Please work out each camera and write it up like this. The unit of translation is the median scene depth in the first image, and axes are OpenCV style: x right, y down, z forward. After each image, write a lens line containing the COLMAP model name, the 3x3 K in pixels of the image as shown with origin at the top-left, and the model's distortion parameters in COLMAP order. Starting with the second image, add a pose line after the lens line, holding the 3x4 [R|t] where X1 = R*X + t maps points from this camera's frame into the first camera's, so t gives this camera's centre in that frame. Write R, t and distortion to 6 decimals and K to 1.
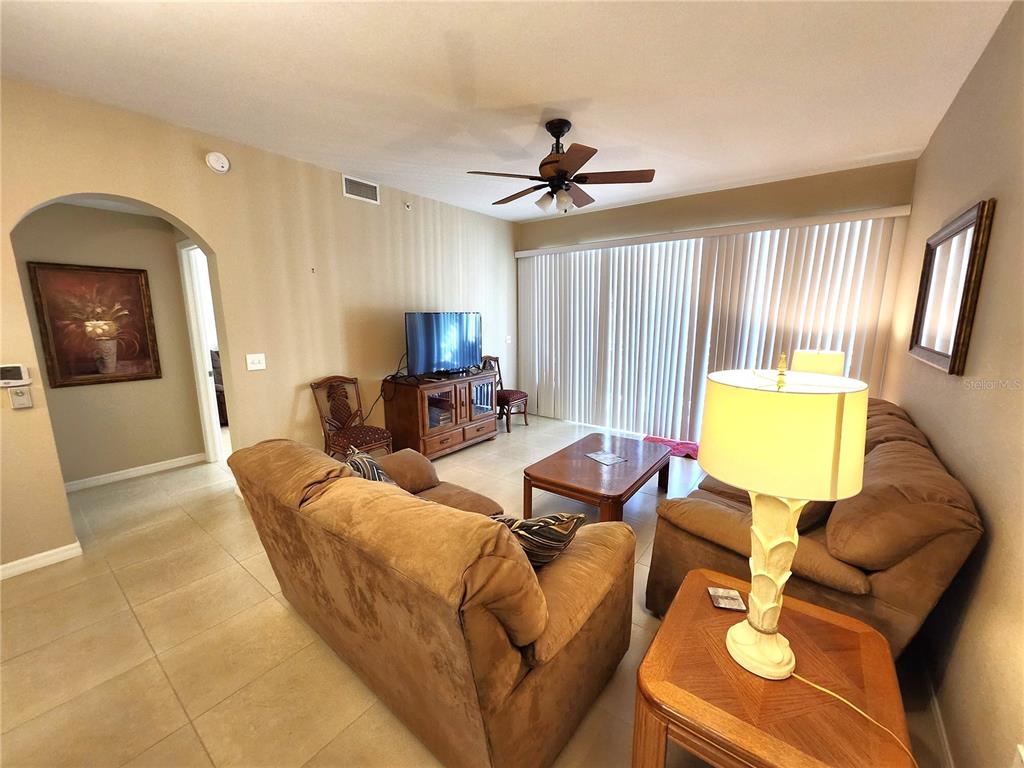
lens RADIAL K [[400.8, 0, 511.1], [0, 400.8, 386.3], [0, 0, 1]] dist [-0.002110, -0.000046]
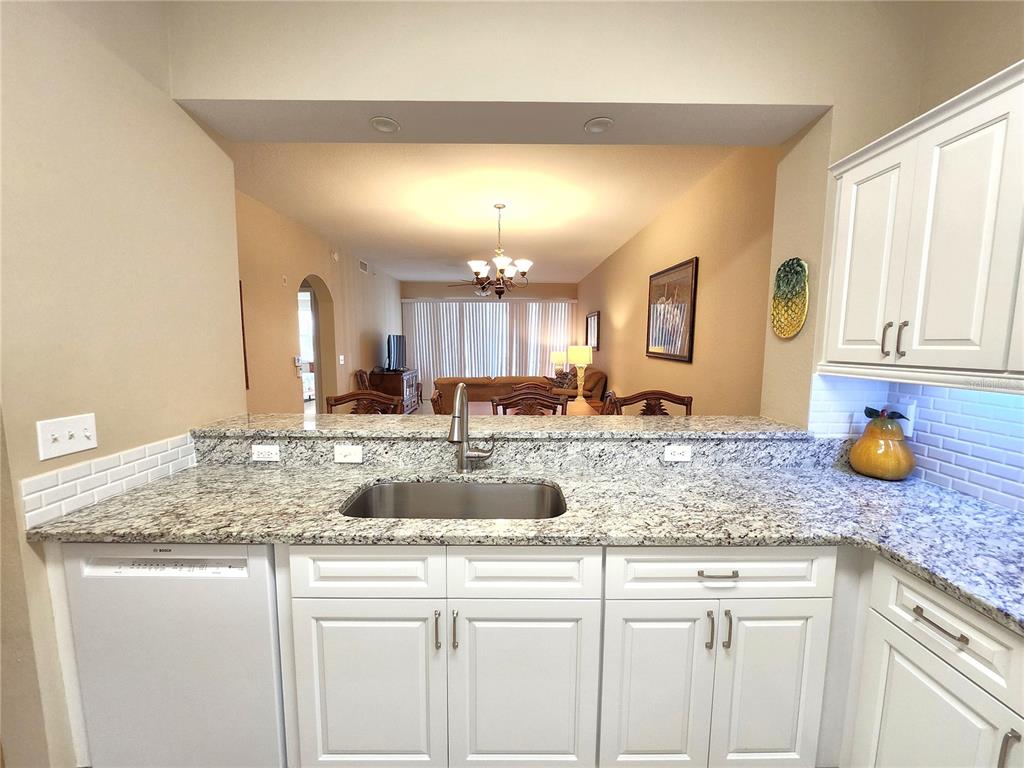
lens RADIAL K [[400.8, 0, 511.1], [0, 400.8, 386.3], [0, 0, 1]] dist [-0.002110, -0.000046]
pose [[0.789306, -0.061836, 0.610879, -1.050113], [0.099017, 0.994713, -0.027248, 0.170760], [-0.605964, 0.081995, 0.791255, -0.837138]]
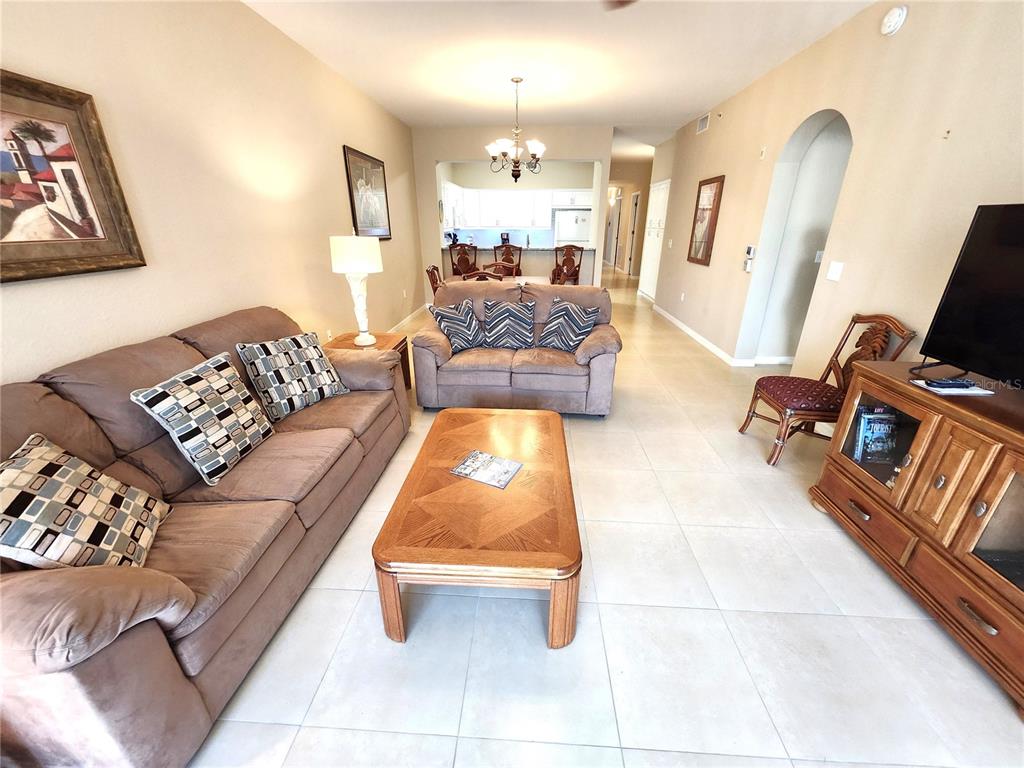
lens RADIAL K [[400.9, 0, 512.0], [0, 400.9, 384.0], [0, 0, 1]] dist [0.000740, -0.000006]
pose [[-0.826824, 0.212467, -0.520787, 0.432445], [-0.097612, 0.857656, 0.504874, -0.206012], [0.553925, 0.468277, -0.688392, 1.211502]]
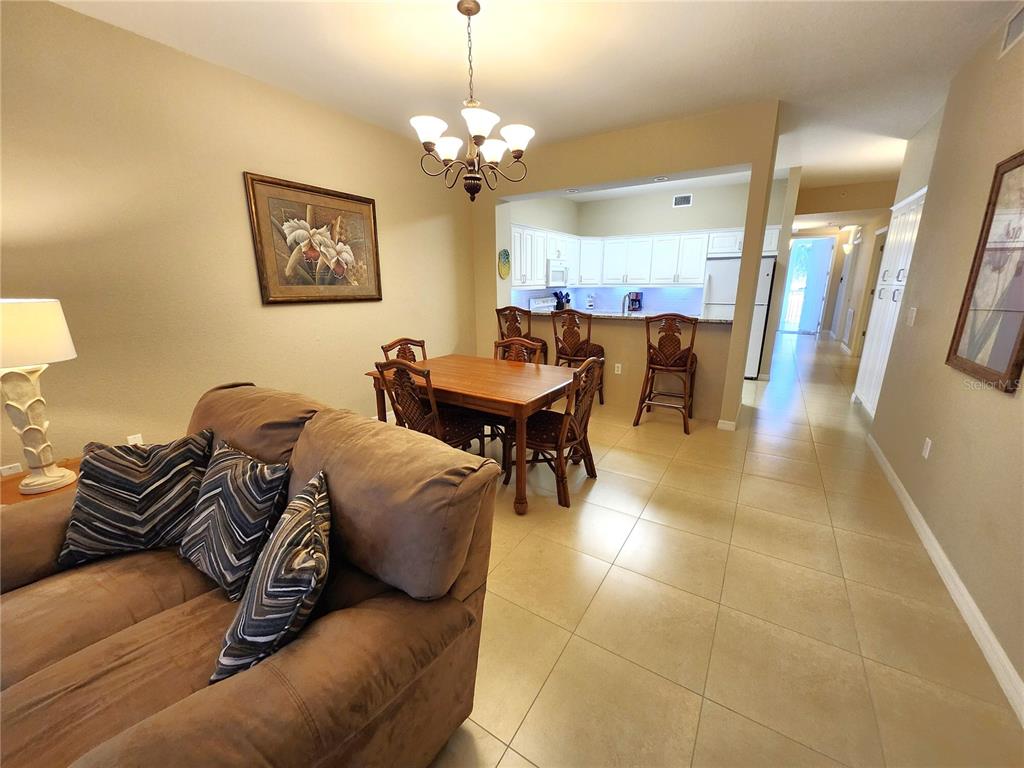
lens RADIAL K [[400.8, 0, 511.1], [0, 400.8, 386.3], [0, 0, 1]] dist [-0.002110, -0.000046]
pose [[-0.996378, 0.030665, -0.079317, -0.346196], [-0.005342, 0.908310, 0.418264, -0.116559], [0.084870, 0.417173, -0.904856, 0.795775]]
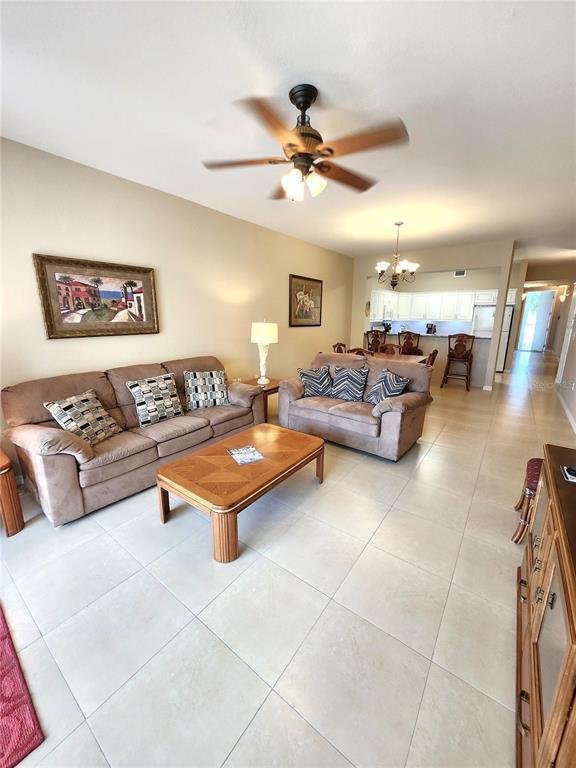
lens RADIAL K [[299.9, 0, 288.0], [0, 299.9, 384.0], [0, 0, 1]] dist [-0.003135, -0.000140]
pose [[-0.999955, 0.002194, -0.009231, 0.122082], [-0.001592, 0.920287, 0.391241, -0.245330], [0.009353, 0.391238, -0.920242, 1.431697]]
